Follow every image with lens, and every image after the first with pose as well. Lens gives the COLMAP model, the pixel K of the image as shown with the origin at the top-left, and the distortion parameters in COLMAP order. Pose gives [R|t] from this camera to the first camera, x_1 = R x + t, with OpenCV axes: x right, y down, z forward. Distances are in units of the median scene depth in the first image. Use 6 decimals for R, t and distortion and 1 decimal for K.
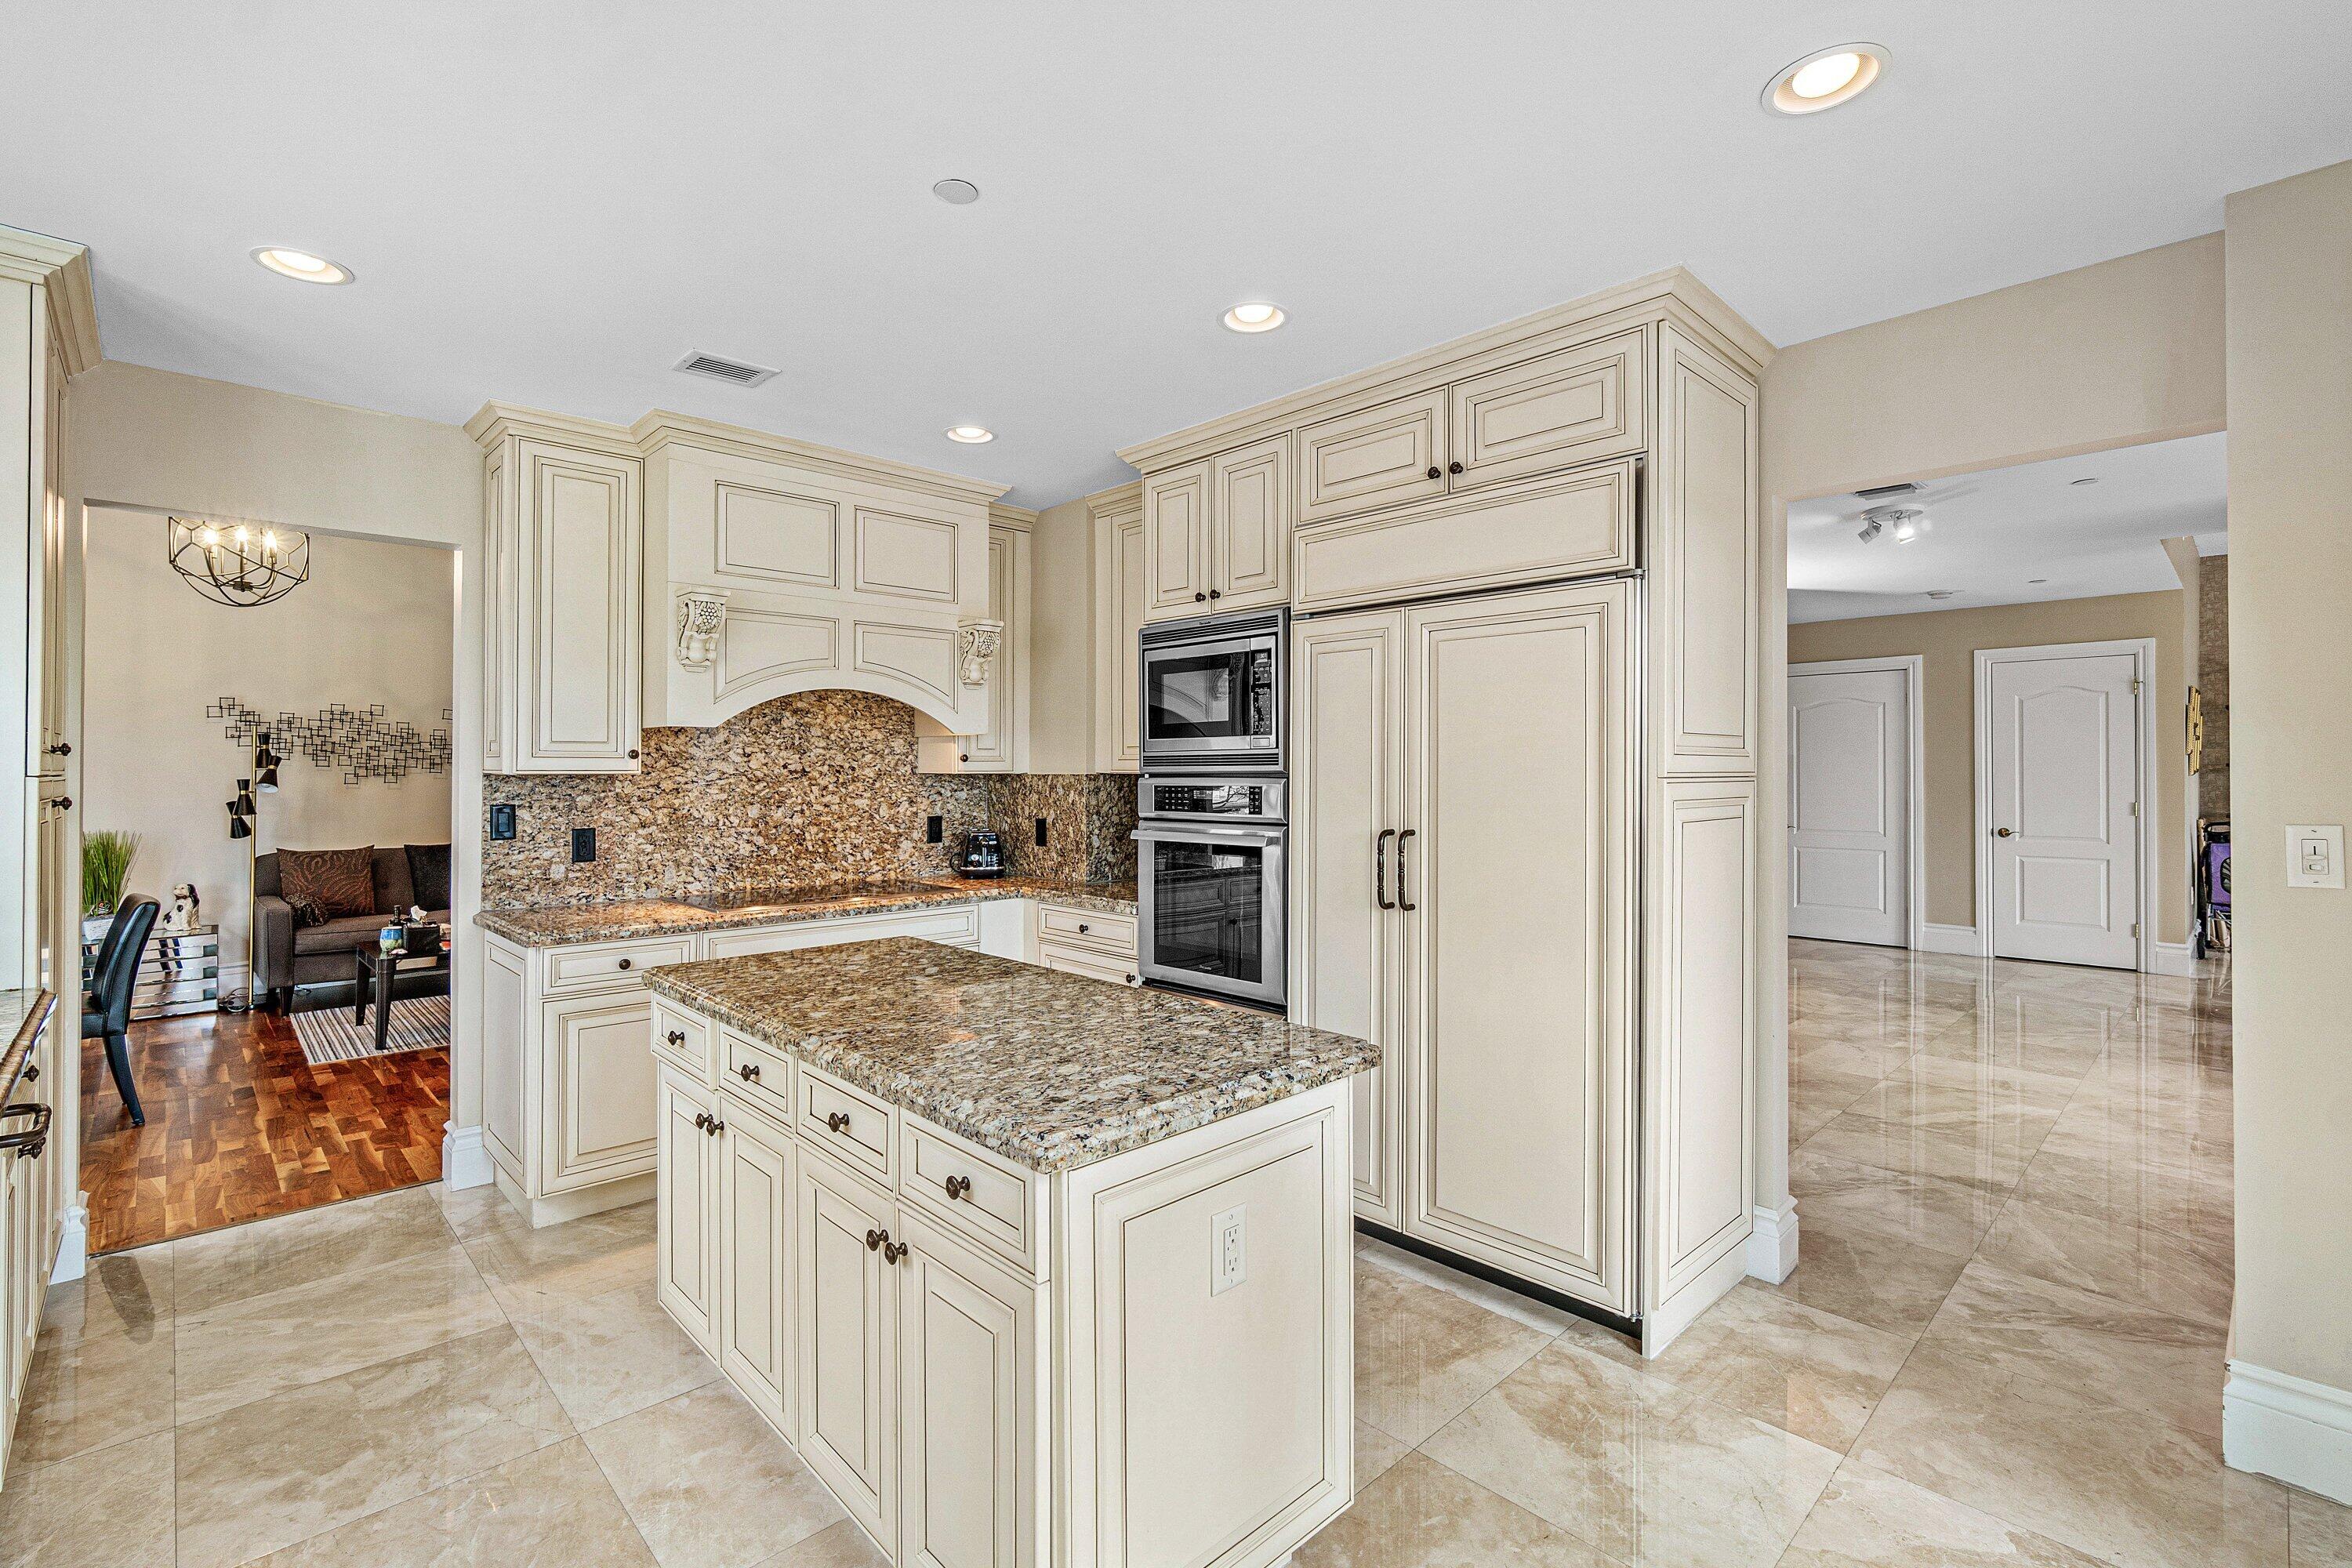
lens RADIAL K [[954.1, 0, 1200.6], [0, 954.1, 761.5], [0, 0, 1]] dist [-0.000463, -0.000096]
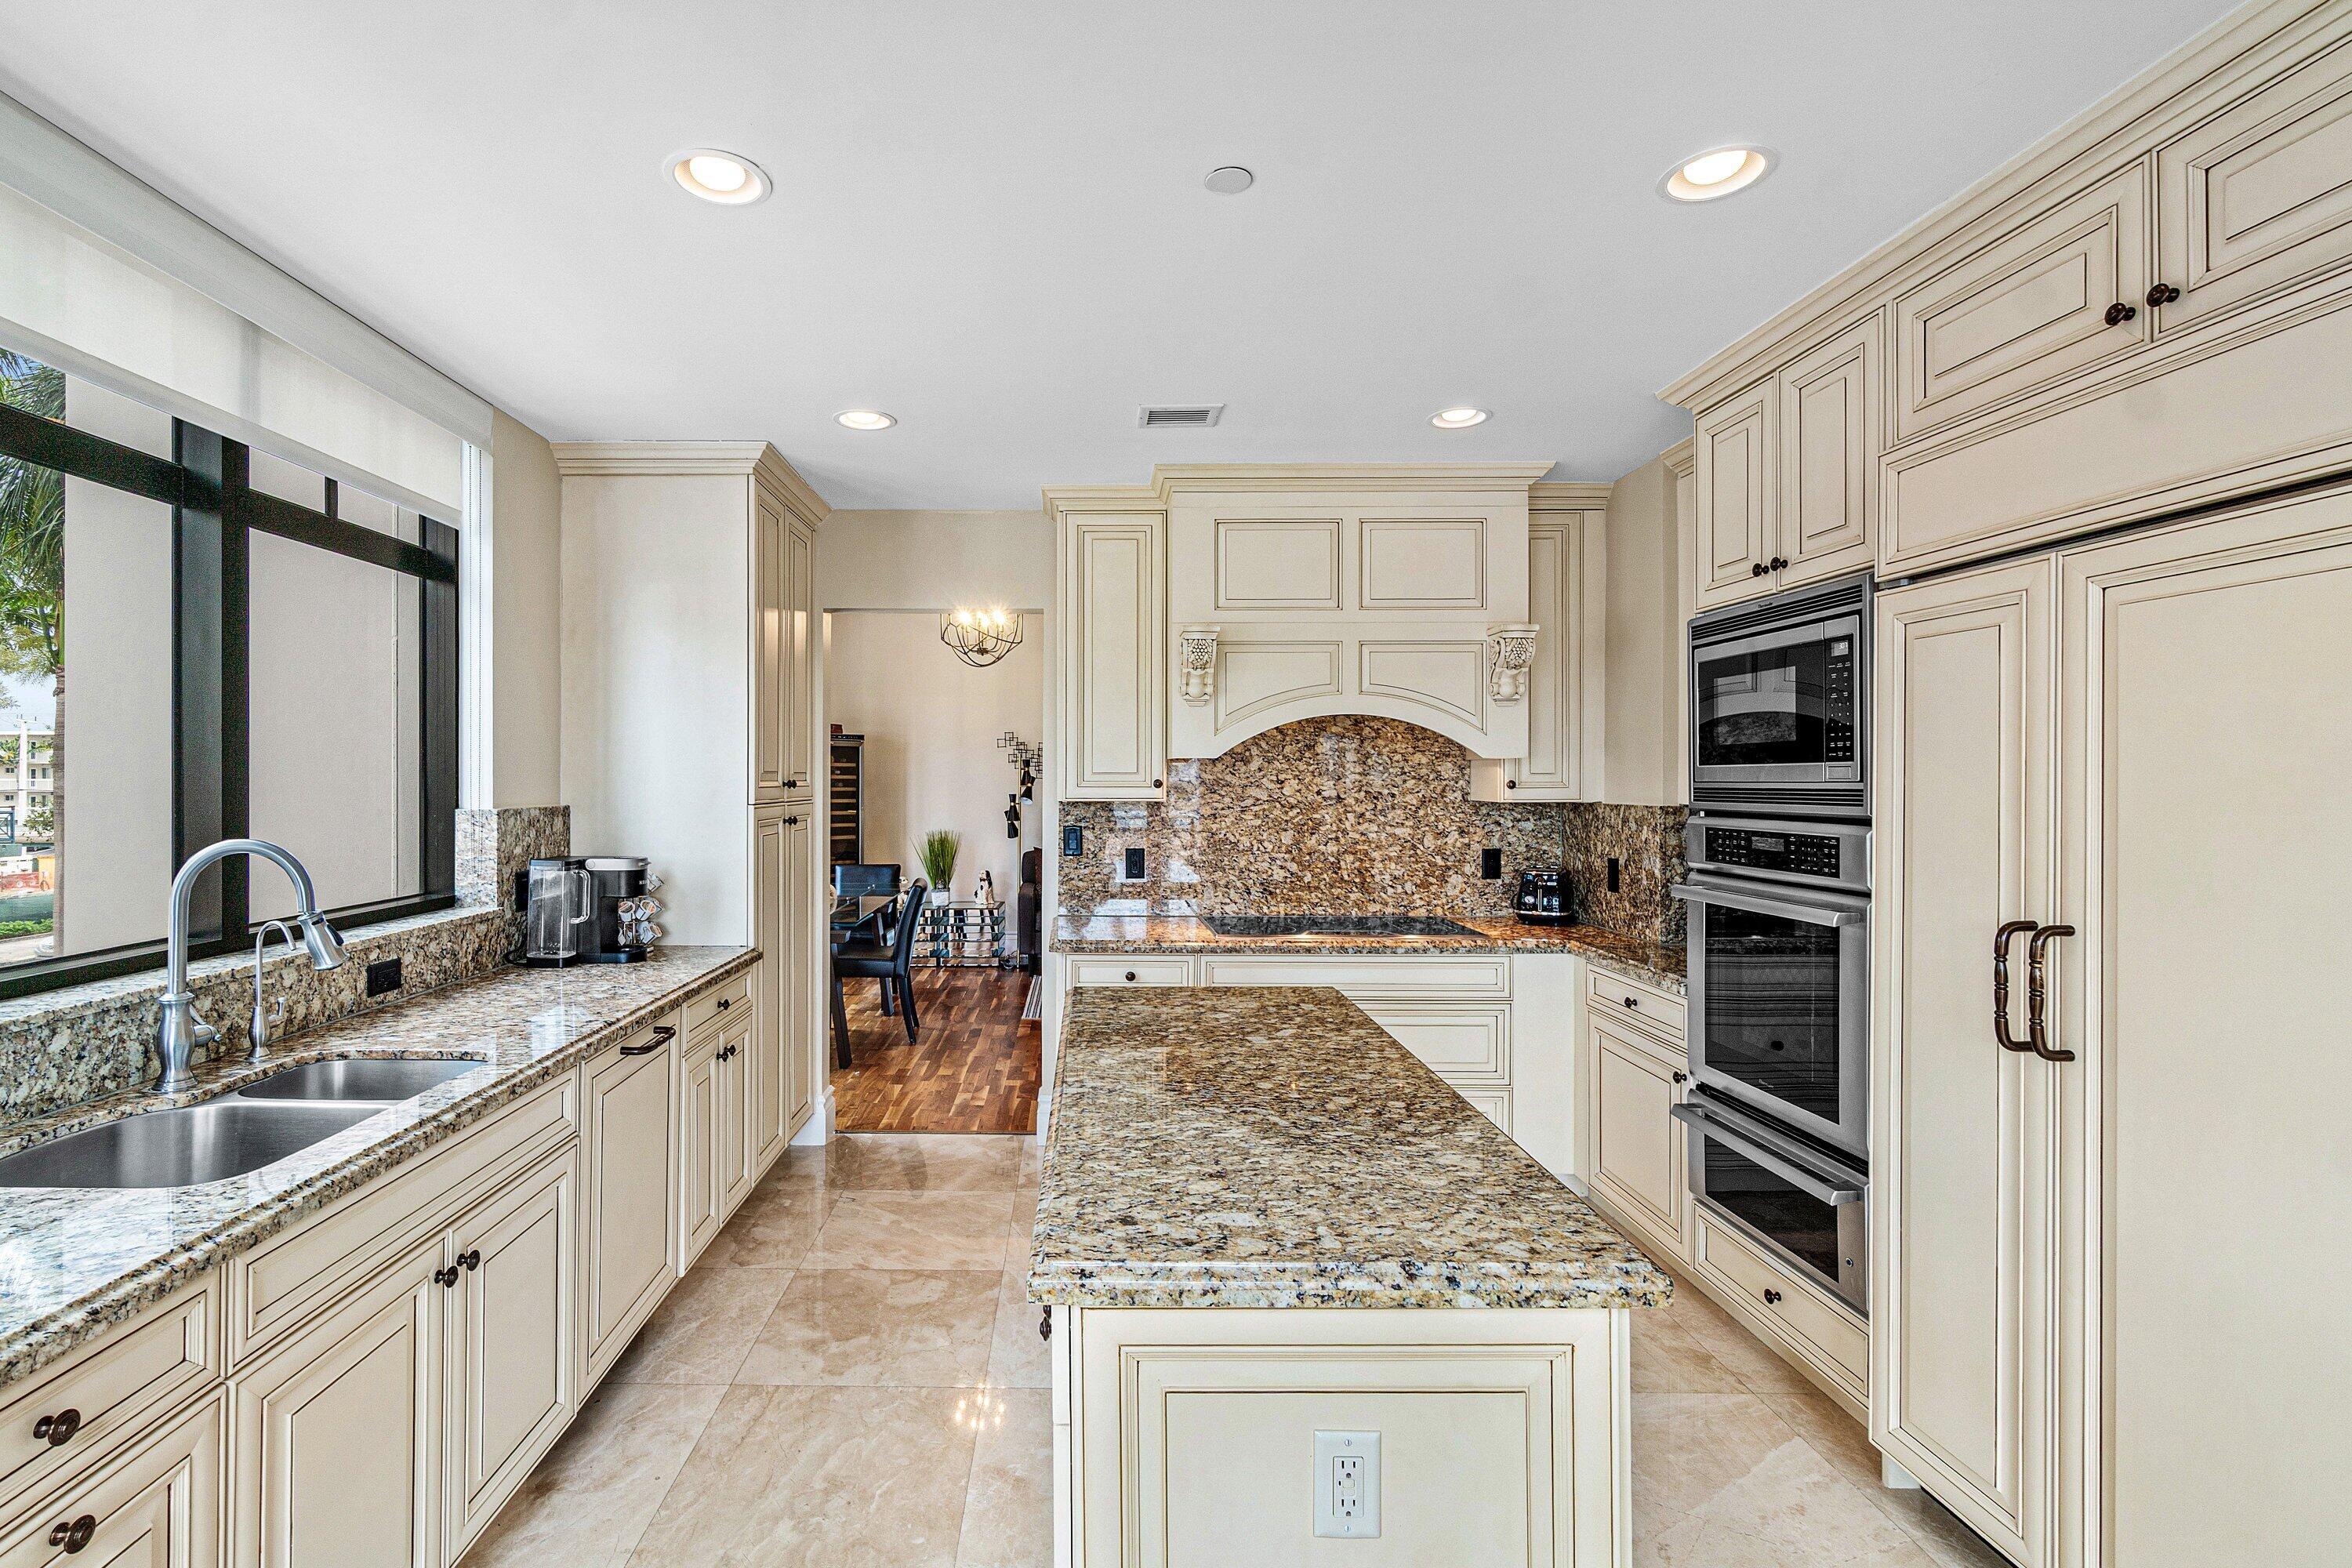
lens RADIAL K [[1030.9, 0, 1178.4], [0, 1030.9, 772.4], [0, 0, 1]] dist [-0.002109, -0.000241]
pose [[0.748767, 0.000424, -0.662833, 0.175933], [-0.000118, 1.000000, 0.000506, -0.018010], [0.662834, -0.000301, 0.748767, 0.116367]]
